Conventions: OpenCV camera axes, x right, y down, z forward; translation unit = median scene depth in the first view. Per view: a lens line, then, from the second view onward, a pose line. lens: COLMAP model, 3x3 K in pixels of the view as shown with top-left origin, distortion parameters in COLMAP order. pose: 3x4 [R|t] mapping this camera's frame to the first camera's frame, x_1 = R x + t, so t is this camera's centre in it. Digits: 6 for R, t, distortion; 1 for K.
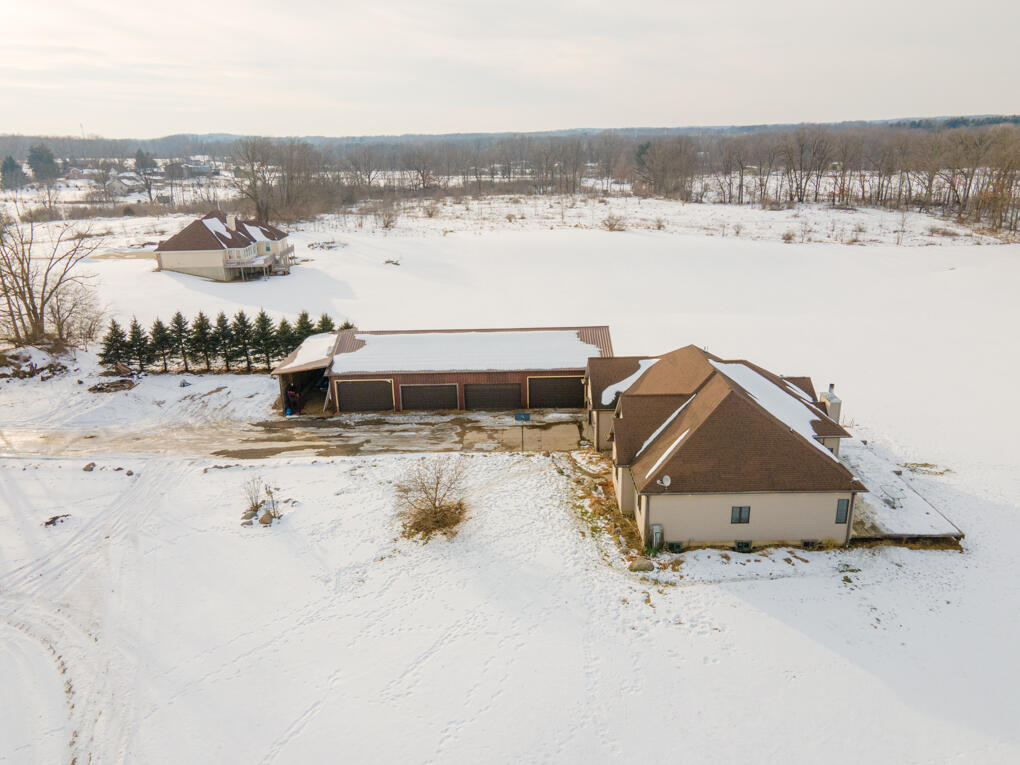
lens RADIAL K [[736.6, 0, 510.7], [0, 736.6, 358.9], [0, 0, 1]] dist [0.028064, 0.027118]
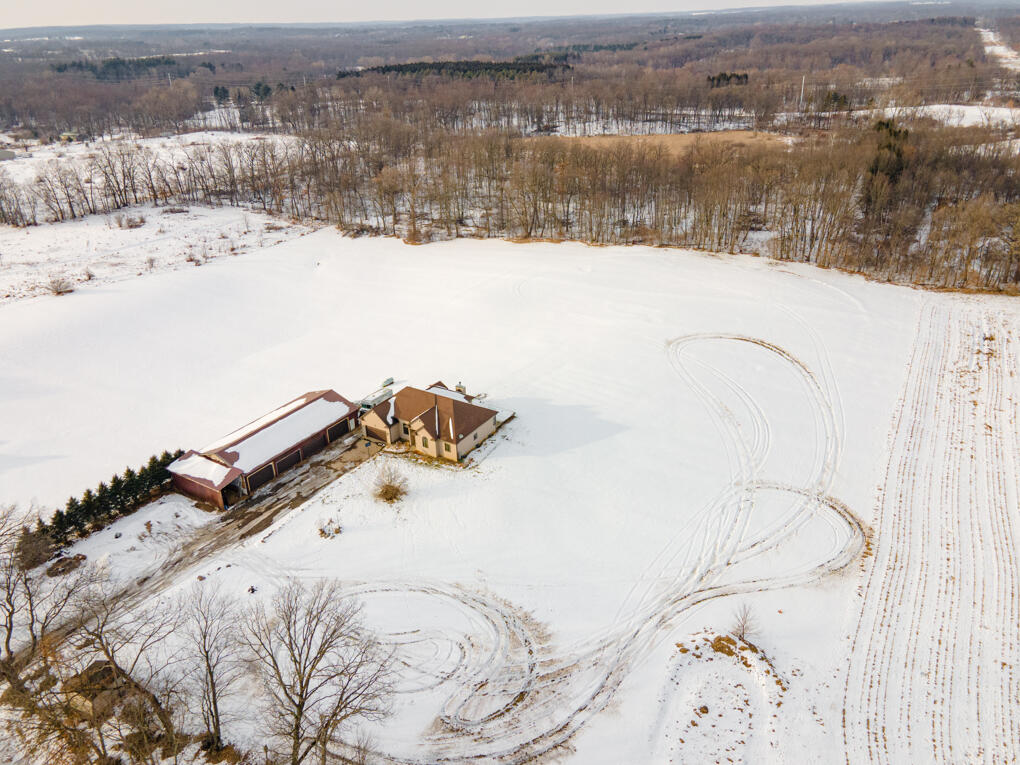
lens RADIAL K [[736.6, 0, 510.7], [0, 736.6, 358.9], [0, 0, 1]] dist [0.028064, 0.027118]
pose [[0.535259, -0.347223, 0.770022, -1.324942], [0.267661, 0.934349, 0.235265, -0.549923], [-0.801159, 0.080178, 0.593057, -0.667016]]
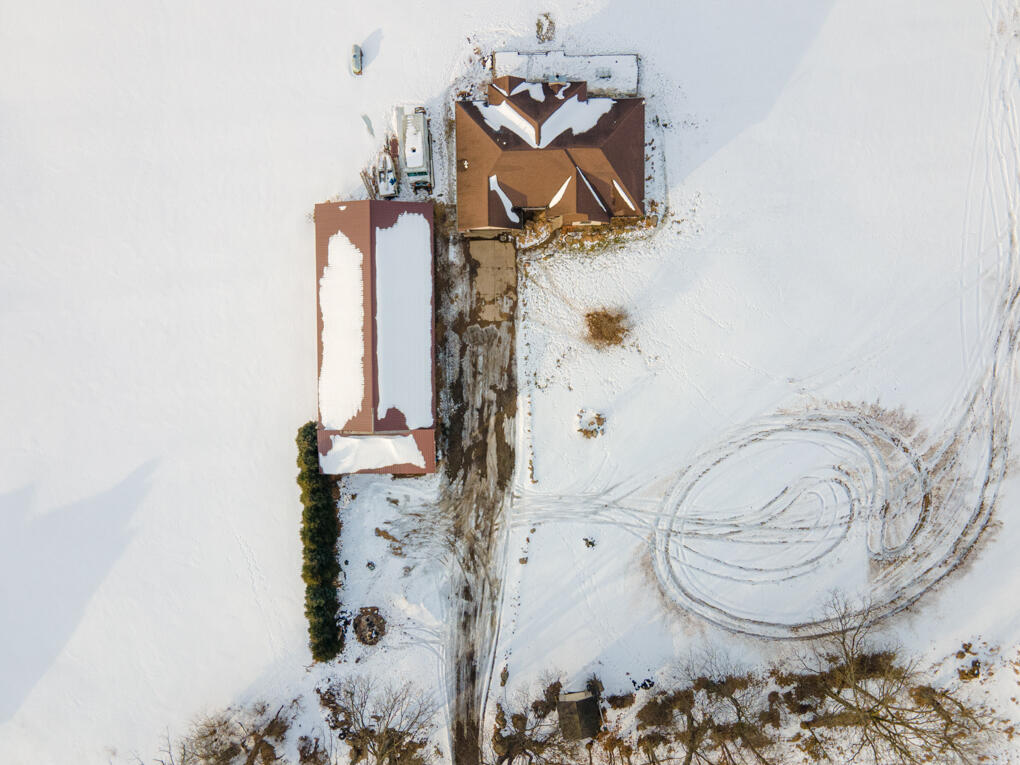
lens RADIAL K [[736.6, 0, 510.7], [0, 736.6, 358.9], [0, 0, 1]] dist [0.028064, 0.027118]
pose [[-0.015156, -0.999877, -0.003916, -0.137010], [0.335887, -0.008780, 0.941861, -1.278941], [-0.941780, 0.012960, 0.335979, 0.496193]]
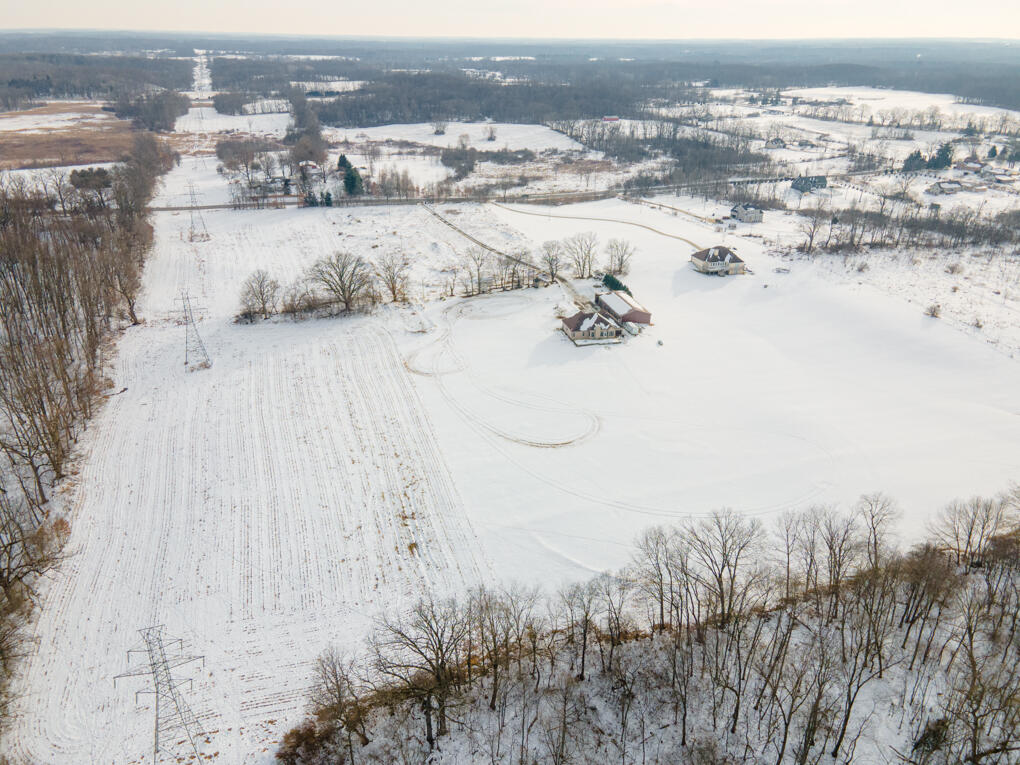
lens RADIAL K [[736.6, 0, 510.7], [0, 736.6, 358.9], [0, 0, 1]] dist [0.028064, 0.027118]
pose [[0.251643, 0.404823, -0.879087, 4.372482], [-0.305409, 0.895121, 0.324782, -1.104636], [0.918369, 0.186752, 0.348887, -1.216328]]
